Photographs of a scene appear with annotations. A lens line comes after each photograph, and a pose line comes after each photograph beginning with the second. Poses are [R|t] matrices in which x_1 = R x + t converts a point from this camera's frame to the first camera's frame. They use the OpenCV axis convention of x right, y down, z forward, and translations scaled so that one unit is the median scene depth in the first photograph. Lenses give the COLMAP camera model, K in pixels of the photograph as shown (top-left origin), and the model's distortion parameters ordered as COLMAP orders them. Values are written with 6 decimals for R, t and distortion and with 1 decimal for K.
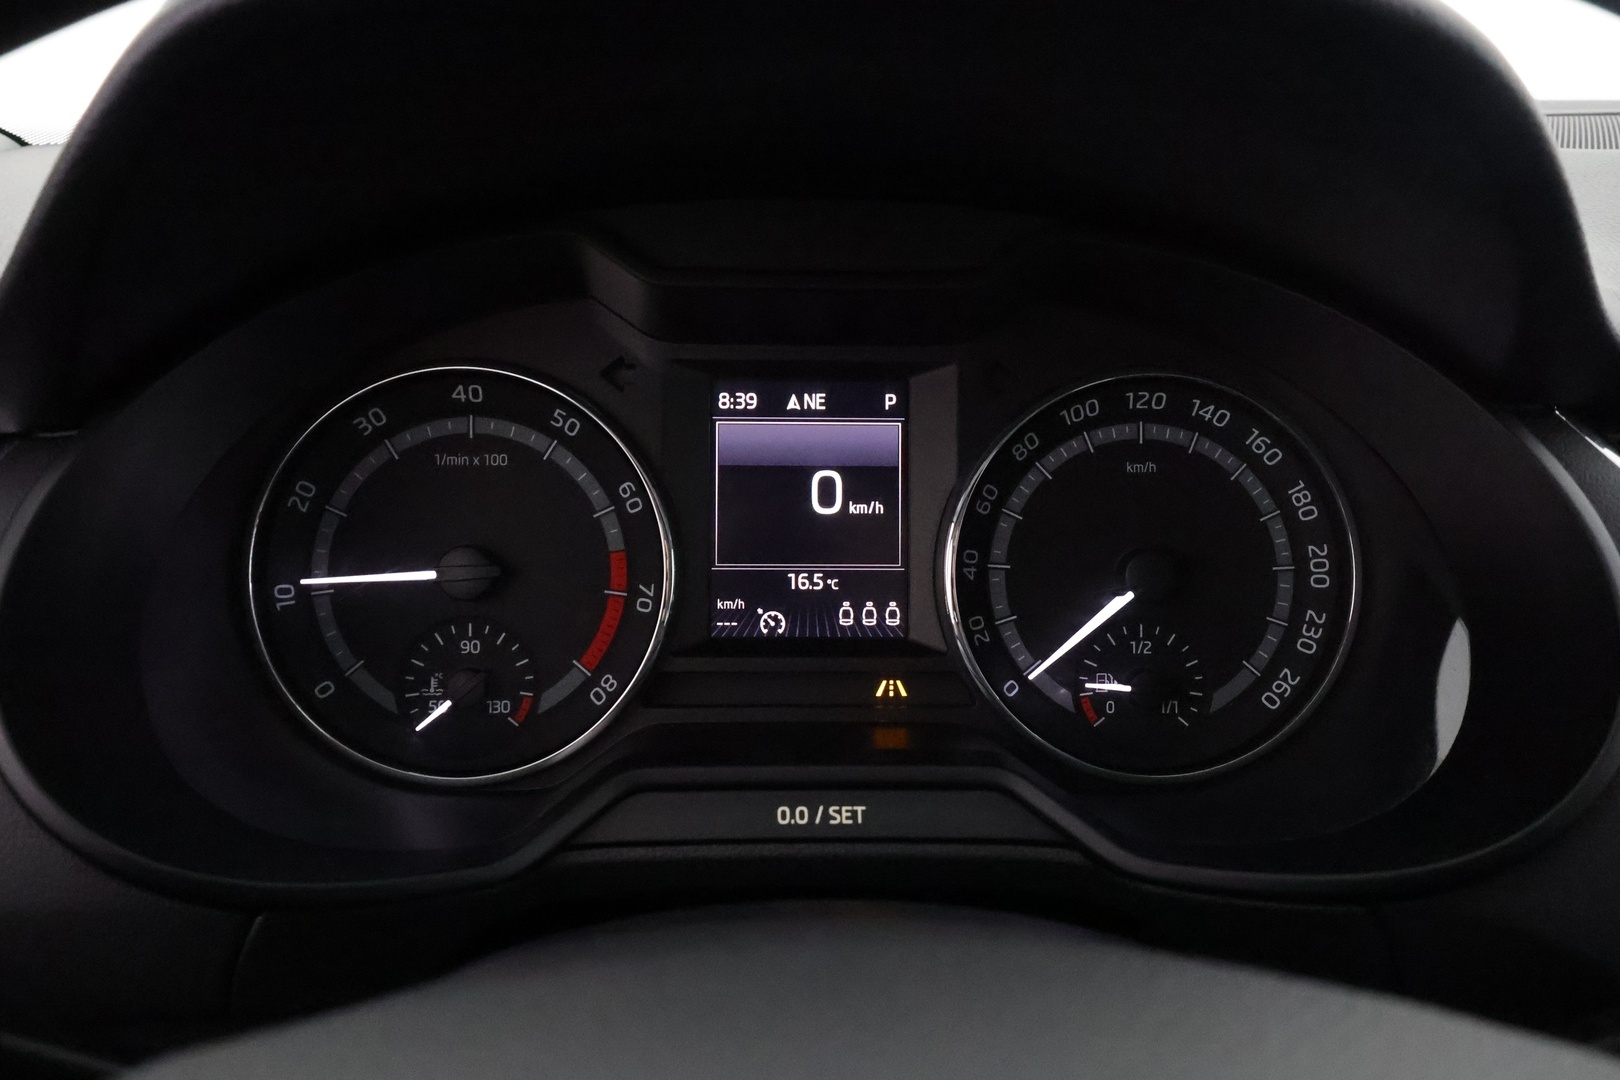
lens RADIAL K [[1313.3, 0, 840.1], [0, 1313.3, 543.6], [0, 0, 1]] dist [0.012101, 0.013347]
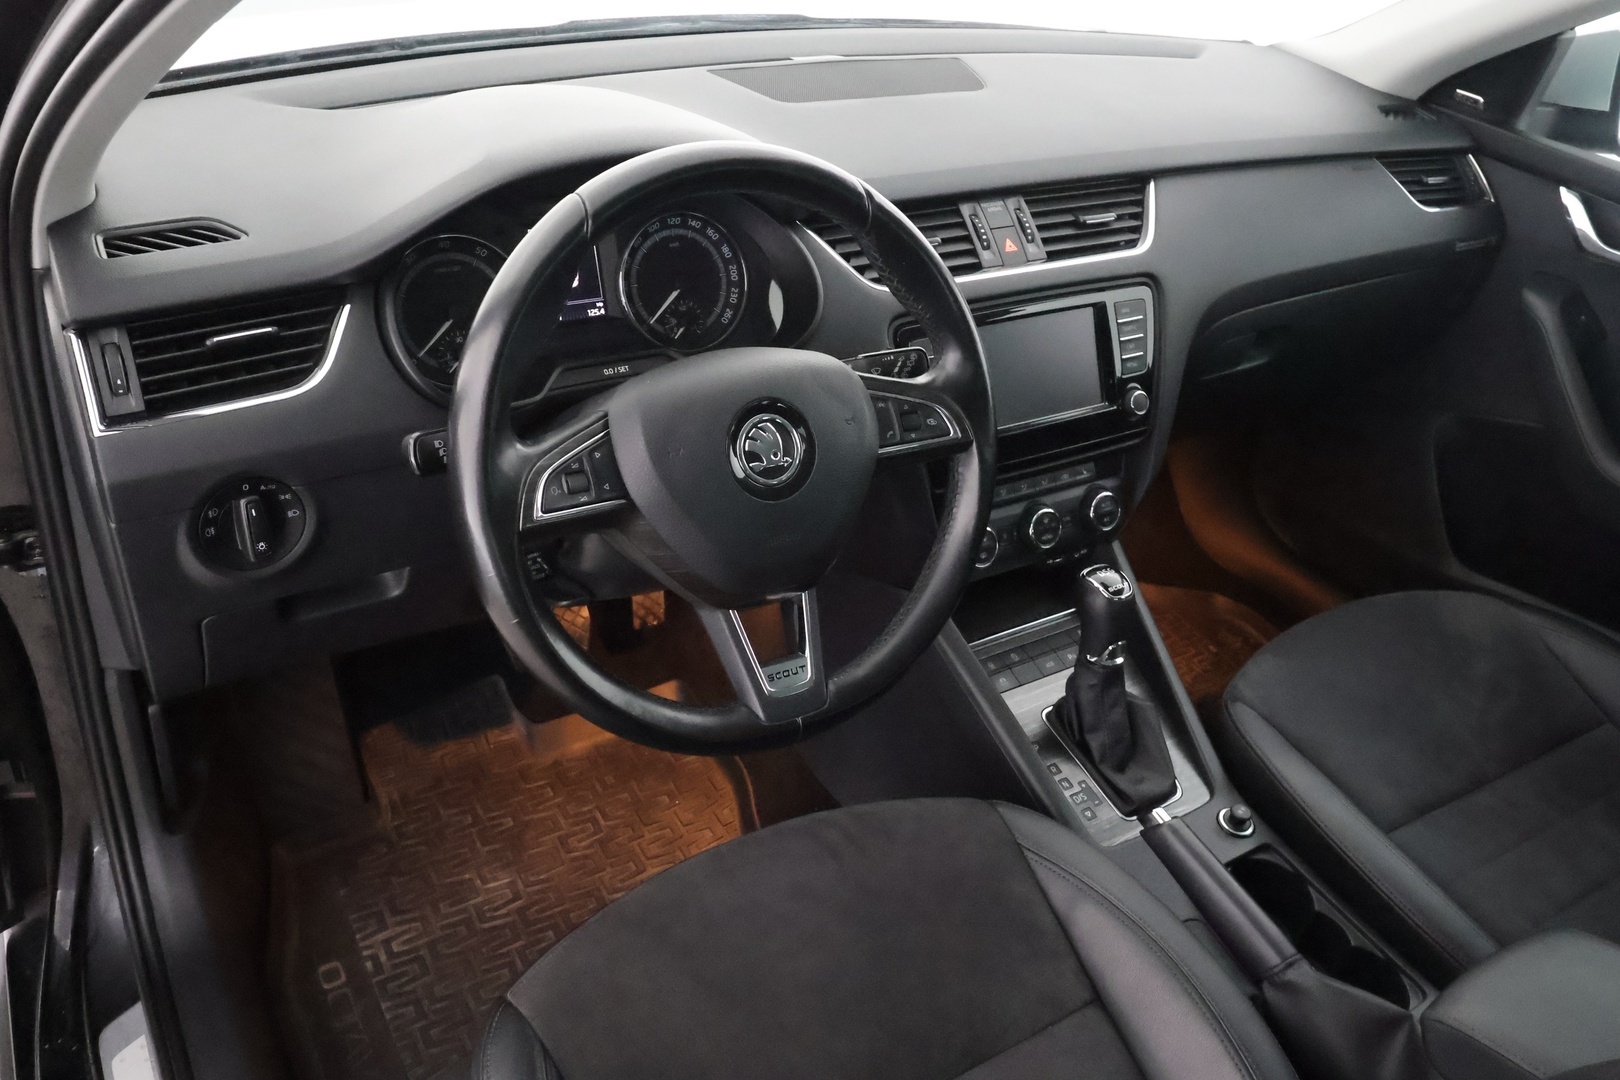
lens RADIAL K [[1313.3, 0, 816.3], [0, 1313.3, 537.3], [0, 0, 1]] dist [0.012101, 0.013347]
pose [[0.860646, -0.211382, 0.463257, -0.980713], [0.101936, 0.962872, 0.249974, -0.130342], [-0.498897, -0.167917, 0.850239, -1.723711]]
